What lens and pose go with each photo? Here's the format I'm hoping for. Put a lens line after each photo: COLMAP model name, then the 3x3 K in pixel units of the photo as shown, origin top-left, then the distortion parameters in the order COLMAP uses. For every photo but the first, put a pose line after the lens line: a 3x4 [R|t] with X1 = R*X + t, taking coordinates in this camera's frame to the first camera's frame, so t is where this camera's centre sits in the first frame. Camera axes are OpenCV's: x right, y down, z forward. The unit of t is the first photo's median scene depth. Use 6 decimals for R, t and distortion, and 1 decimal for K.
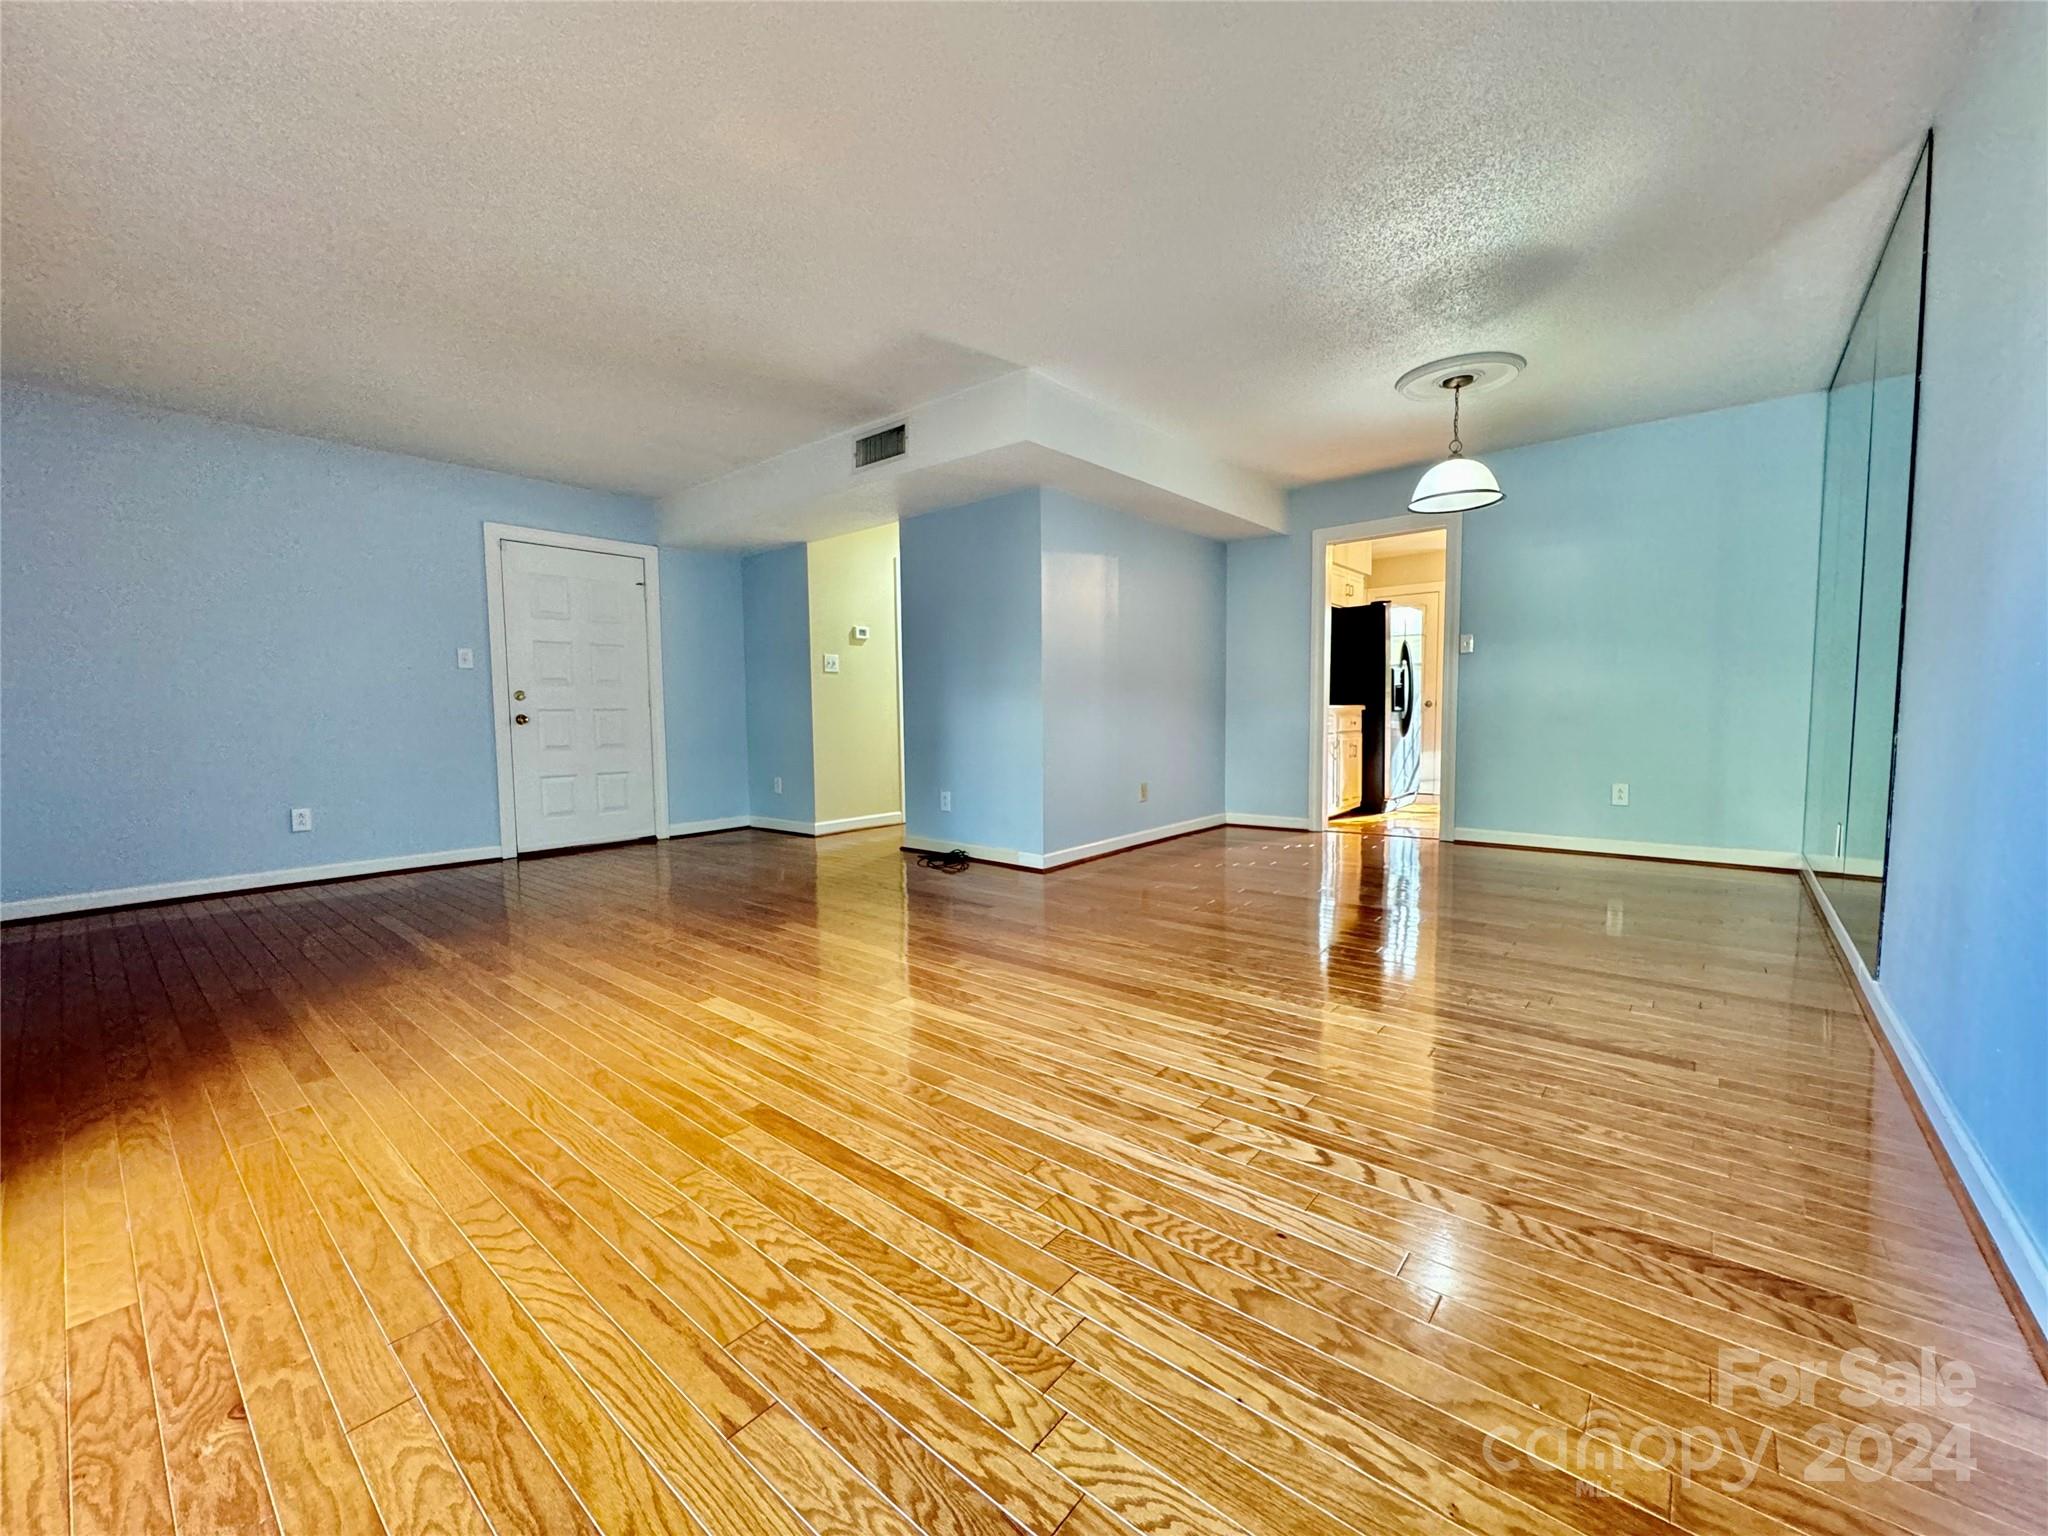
lens RADIAL K [[822.0, 0, 1016.5], [0, 822.0, 766.0], [0, 0, 1]] dist [0.000190, -0.000300]
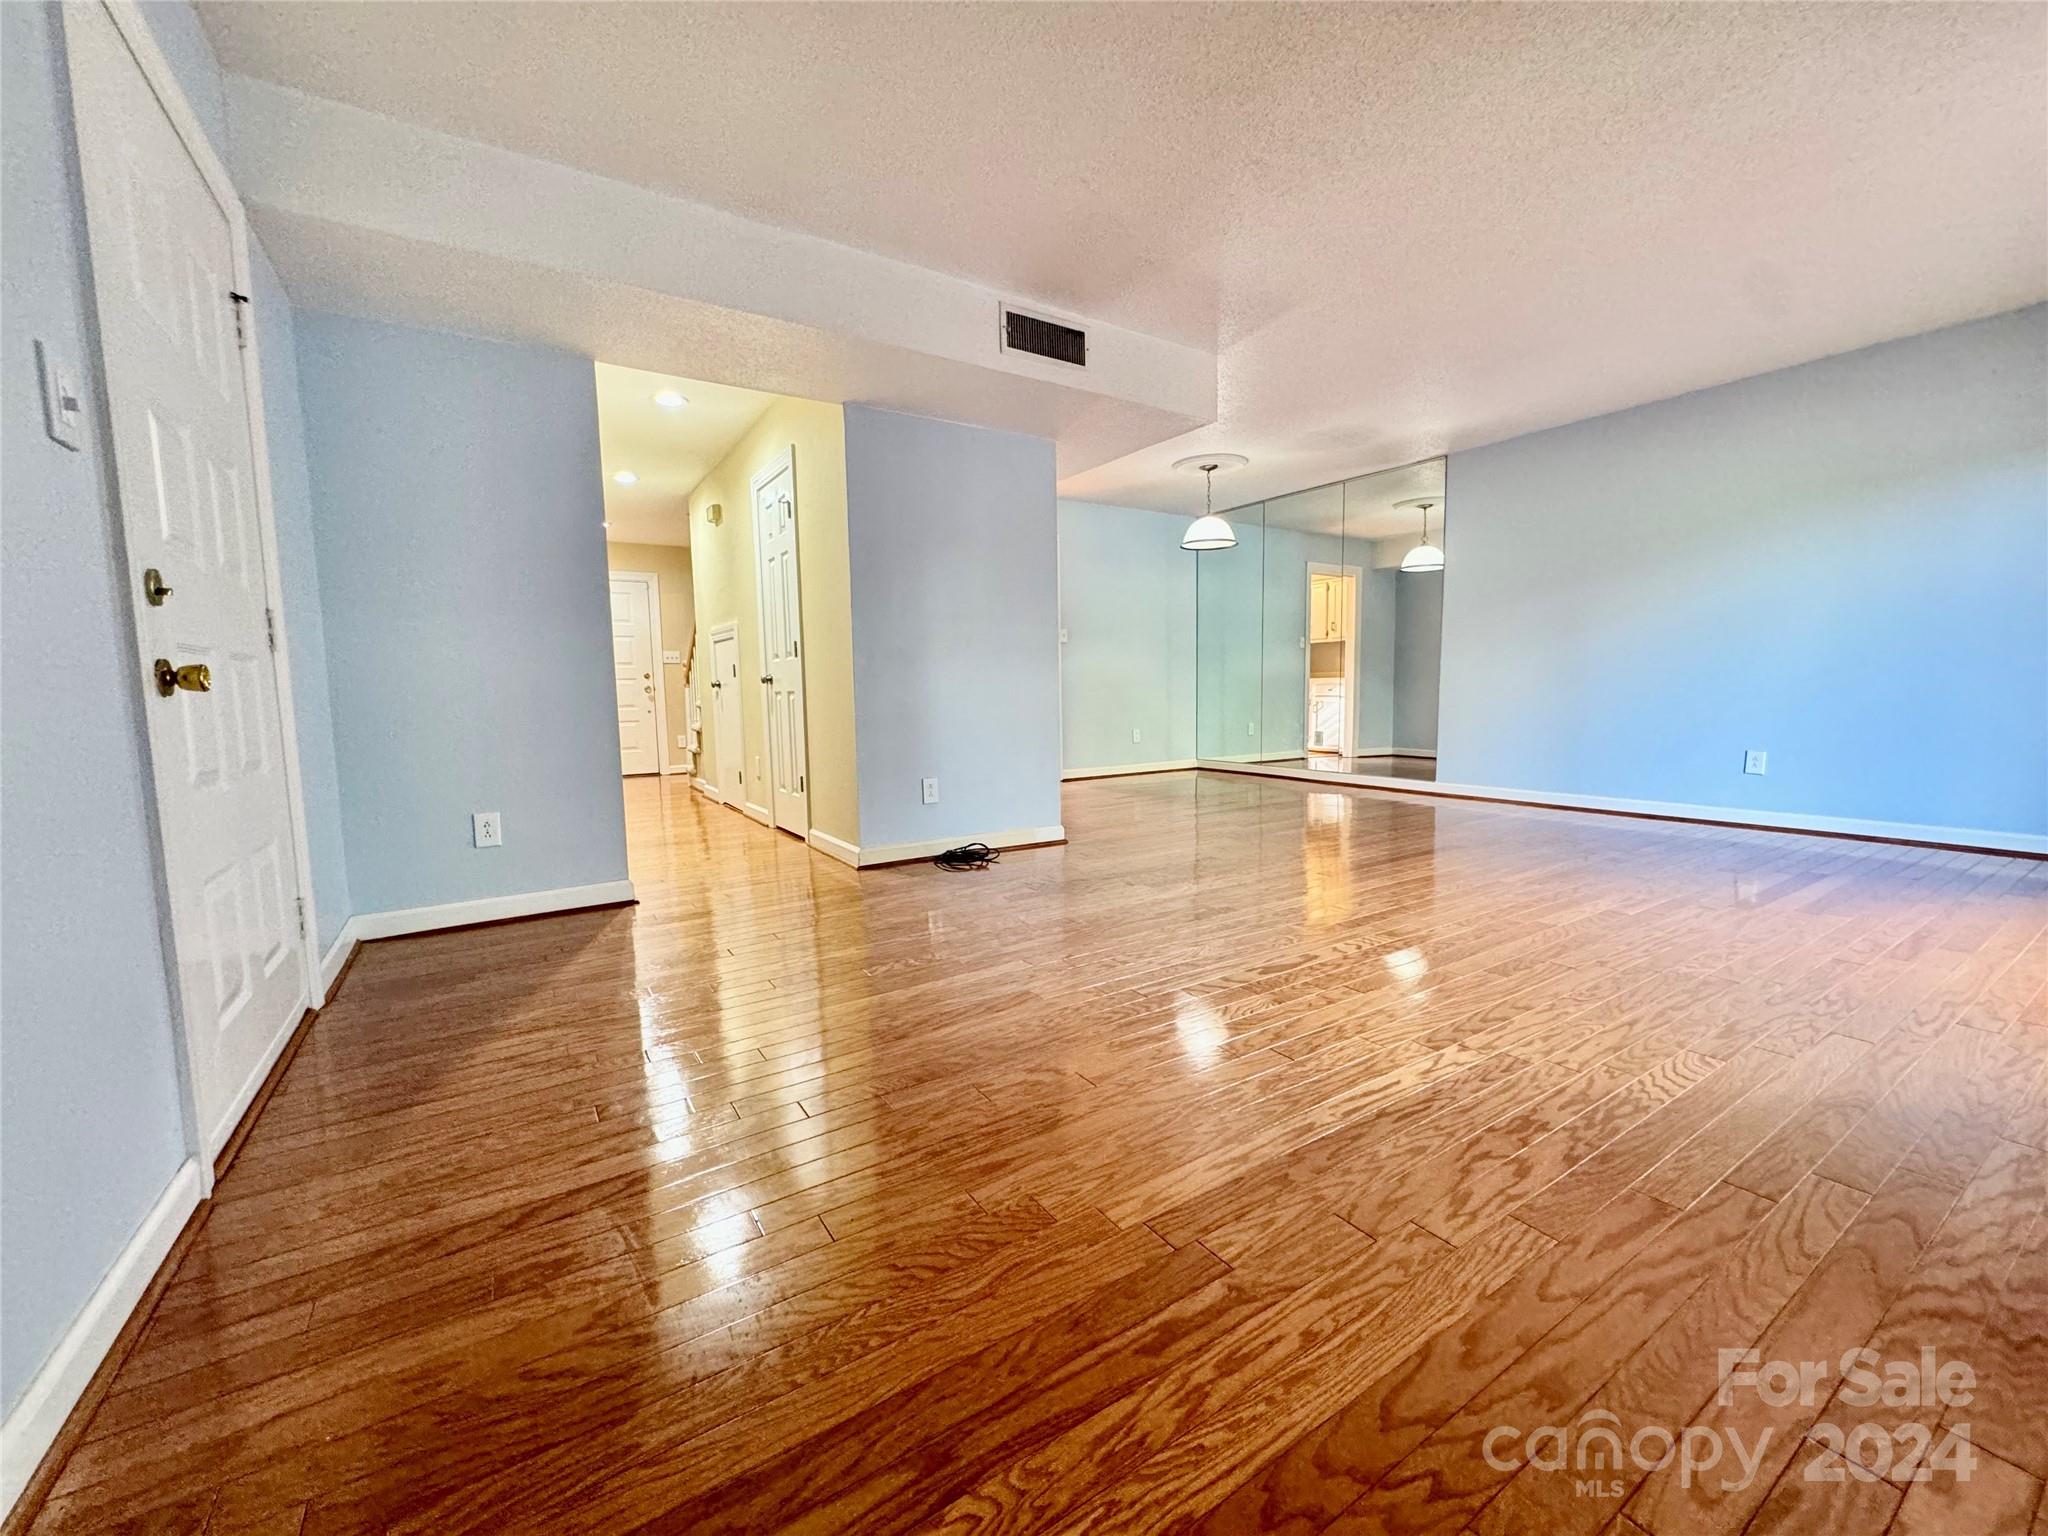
lens RADIAL K [[822.0, 0, 1023.2], [0, 822.0, 772.1], [0, 0, 1]] dist [0.000190, -0.000300]
pose [[0.286129, -0.082456, 0.954637, -0.987537], [0.079360, 0.994907, 0.062148, -0.021045], [-0.954899, 0.057977, 0.291215, 0.827762]]
